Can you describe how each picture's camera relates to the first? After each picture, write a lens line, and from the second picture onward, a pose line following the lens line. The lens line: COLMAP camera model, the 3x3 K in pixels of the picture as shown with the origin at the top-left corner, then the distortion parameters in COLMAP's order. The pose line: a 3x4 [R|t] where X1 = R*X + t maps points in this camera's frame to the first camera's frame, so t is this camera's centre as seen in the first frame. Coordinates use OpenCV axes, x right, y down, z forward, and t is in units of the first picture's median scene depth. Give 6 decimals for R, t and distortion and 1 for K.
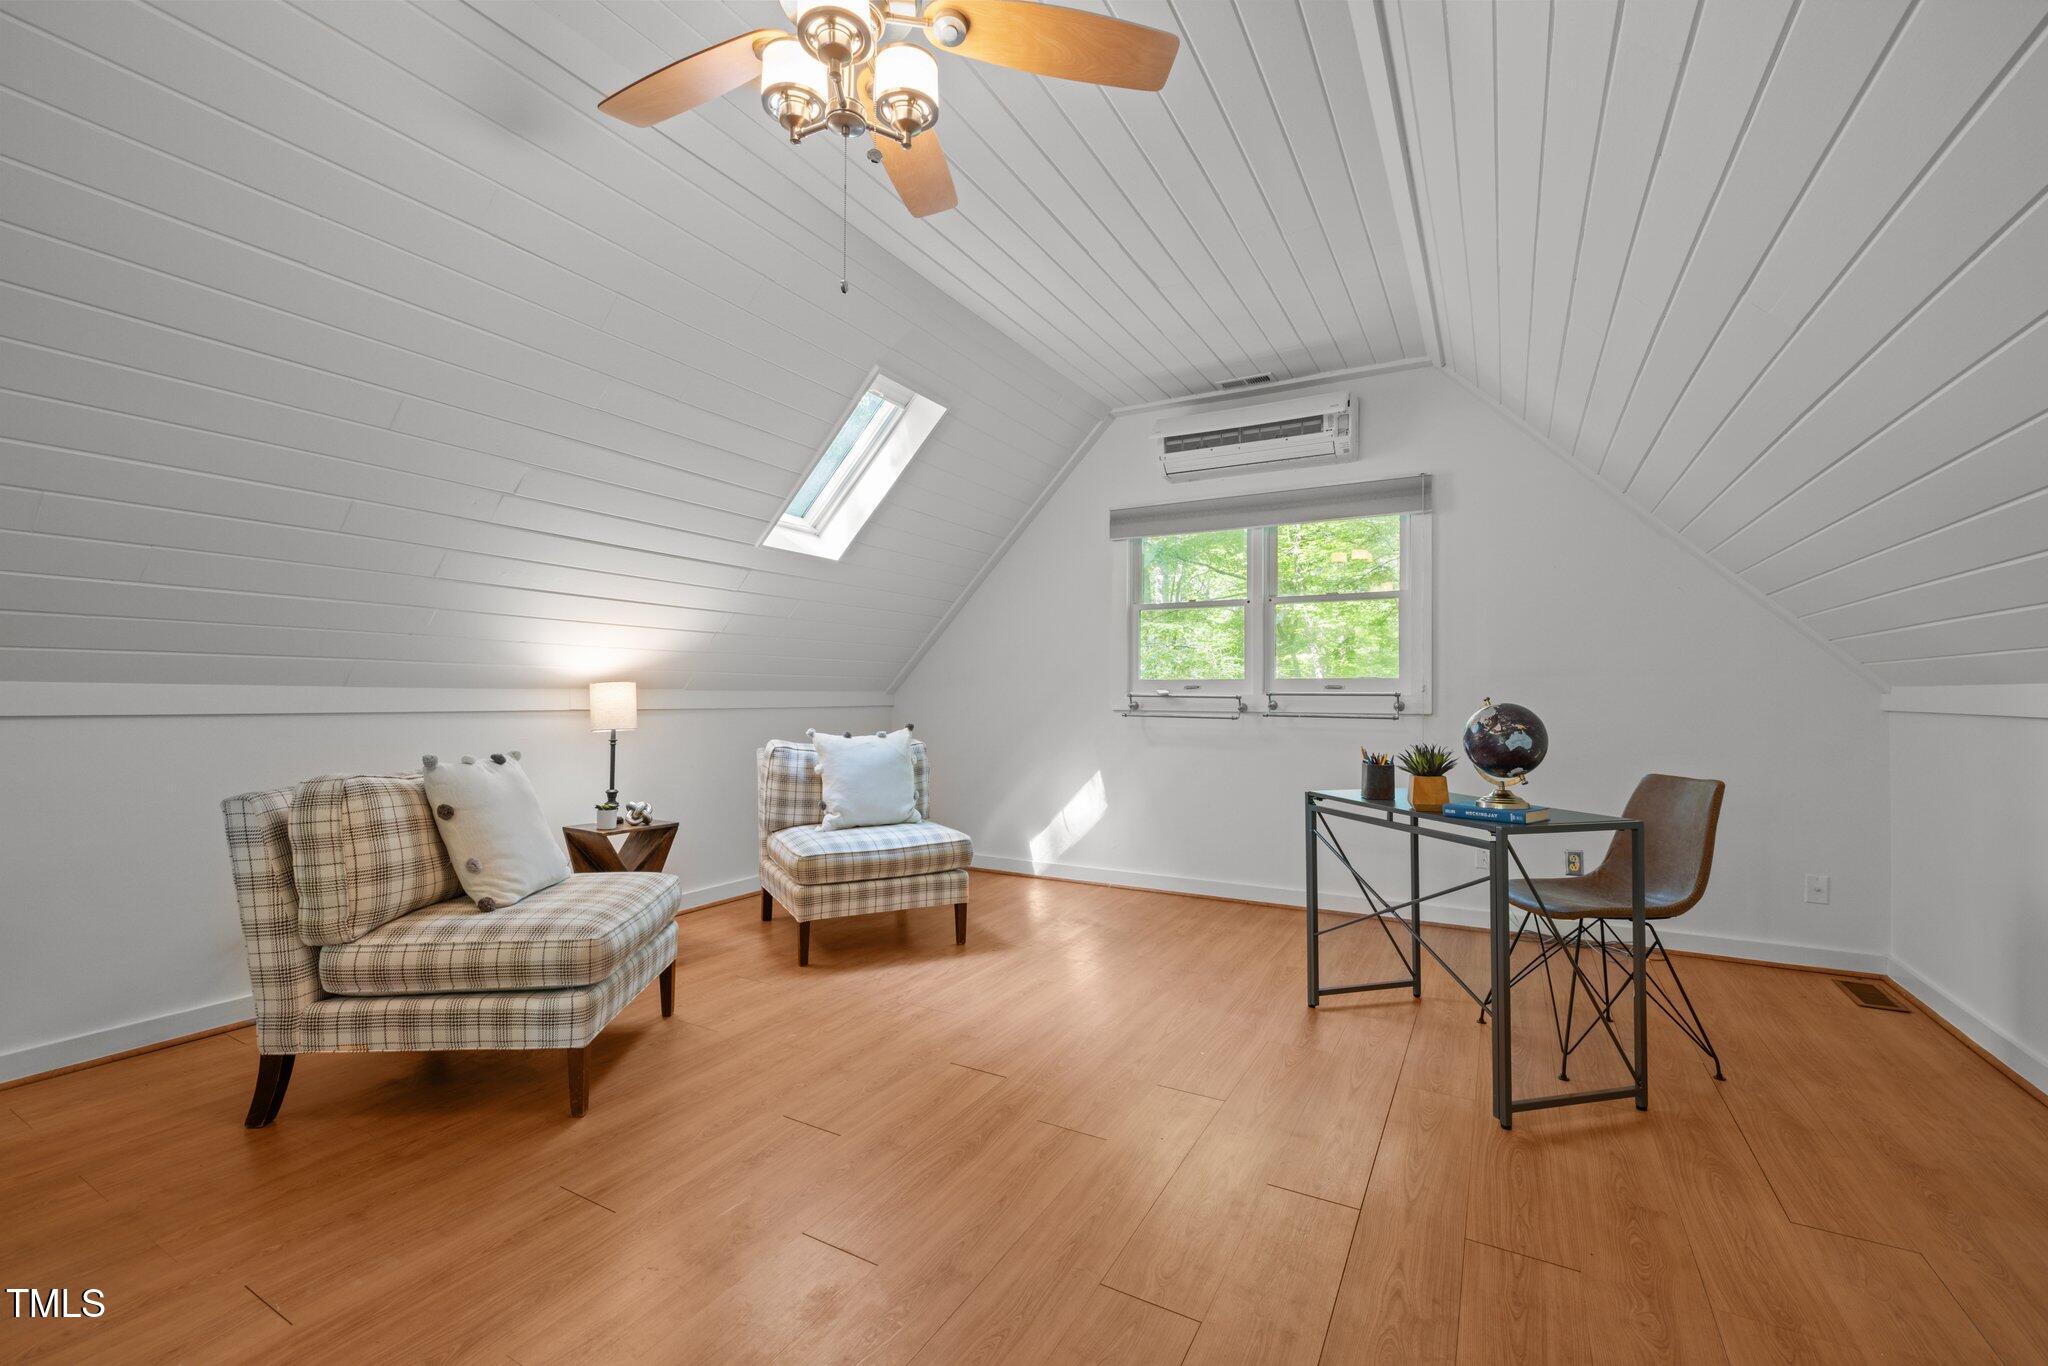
lens RADIAL K [[855.5, 0, 1018.9], [0, 855.5, 688.9], [0, 0, 1]] dist [0.000252, 0.000076]
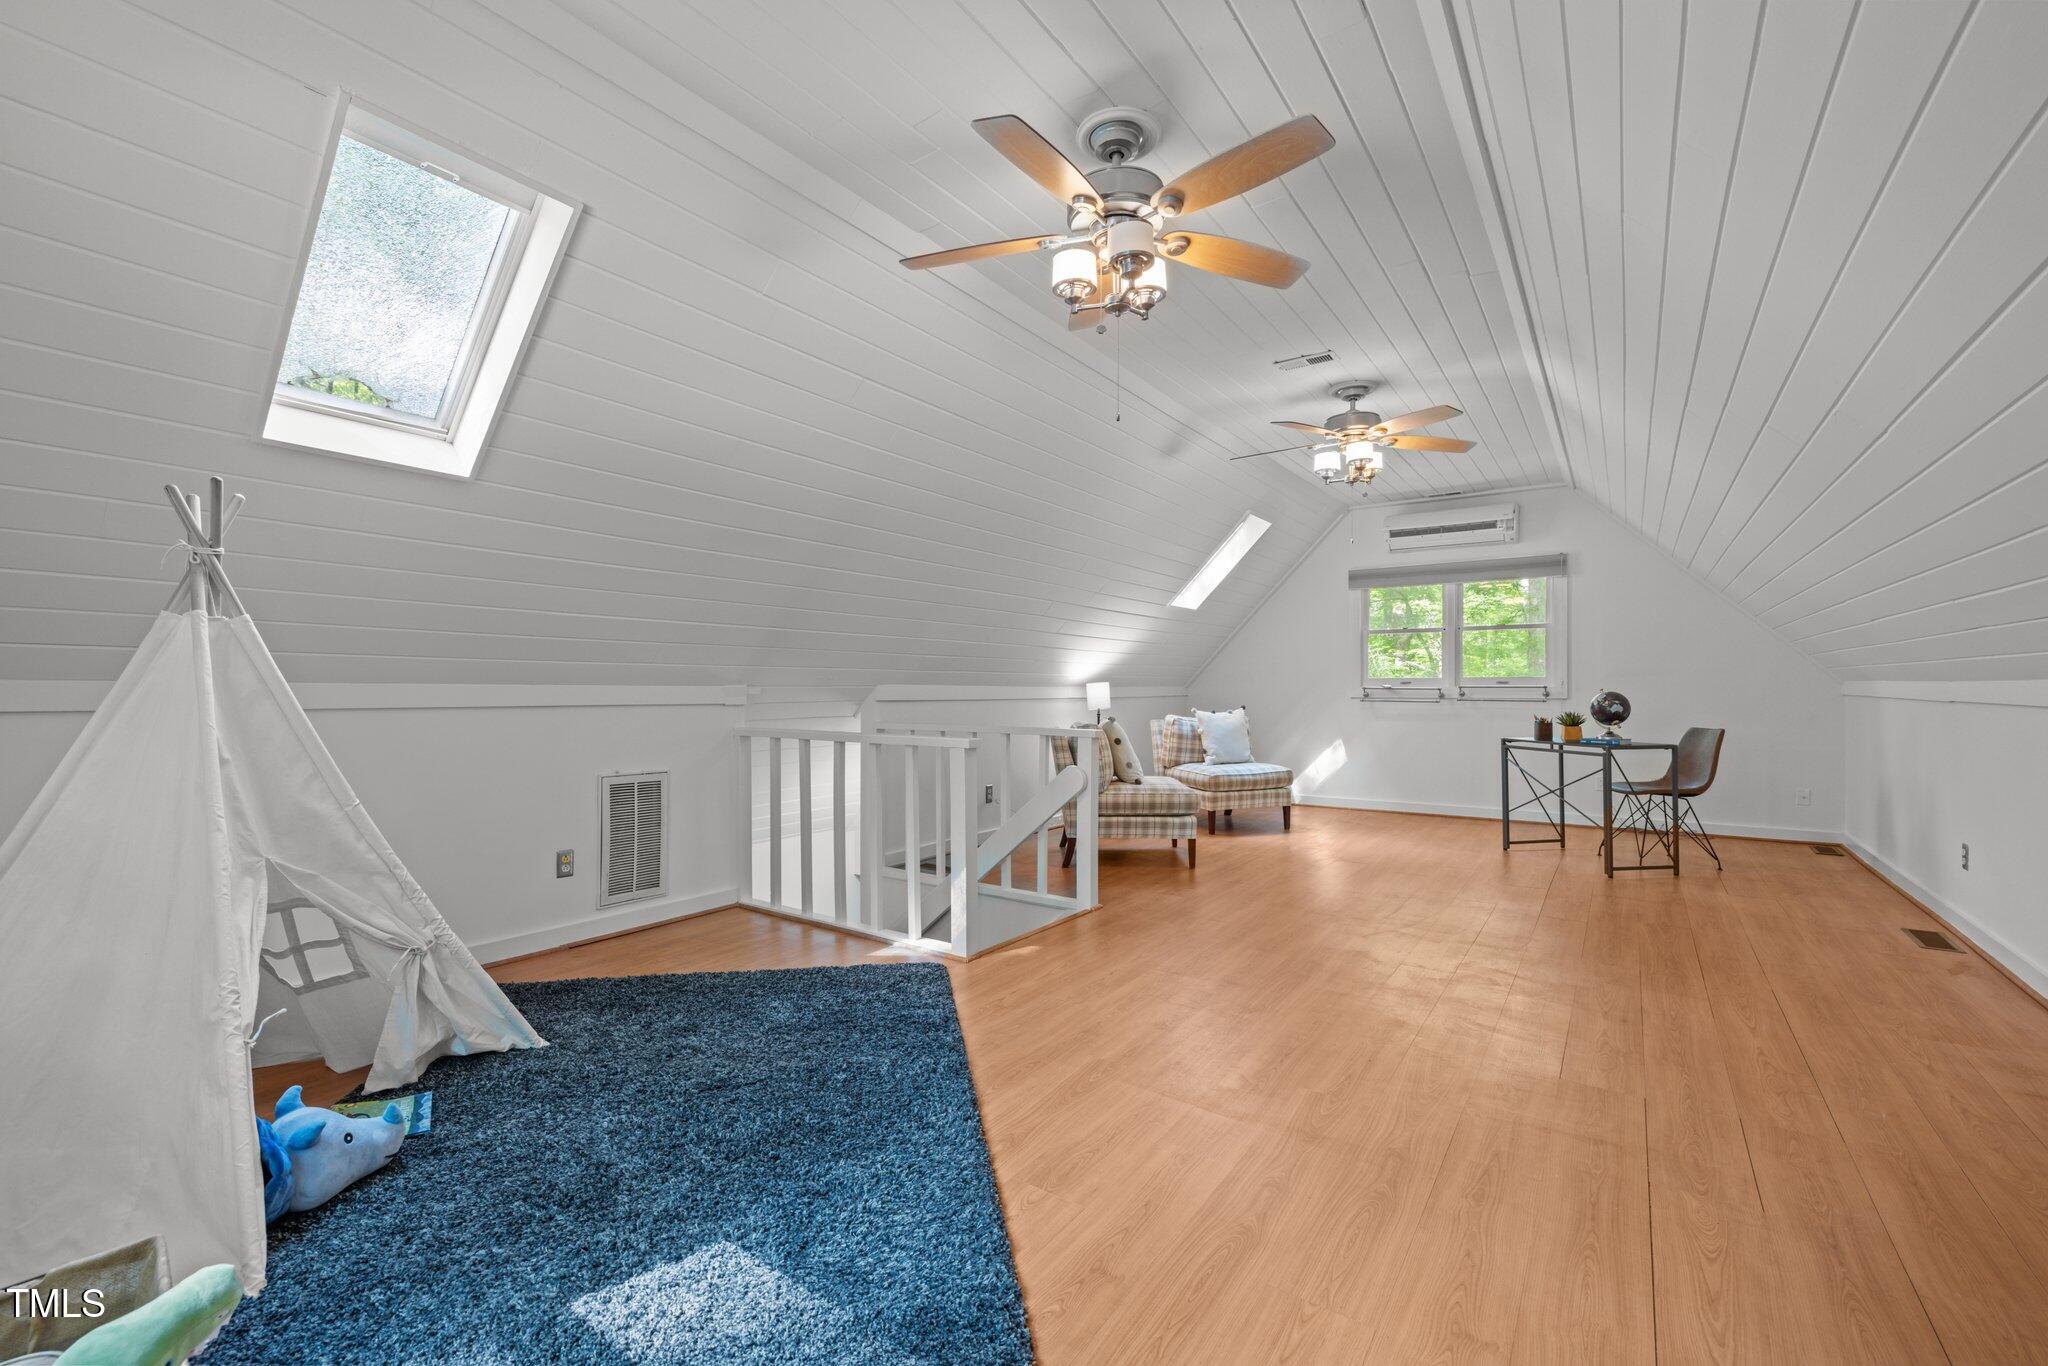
lens RADIAL K [[855.5, 0, 1018.9], [0, 855.5, 688.9], [0, 0, 1]] dist [0.000252, 0.000076]
pose [[0.994853, -0.005834, -0.101159, -0.482912], [0.006715, 0.999942, 0.008379, -0.012200], [0.101104, -0.009015, 0.994835, -0.898405]]
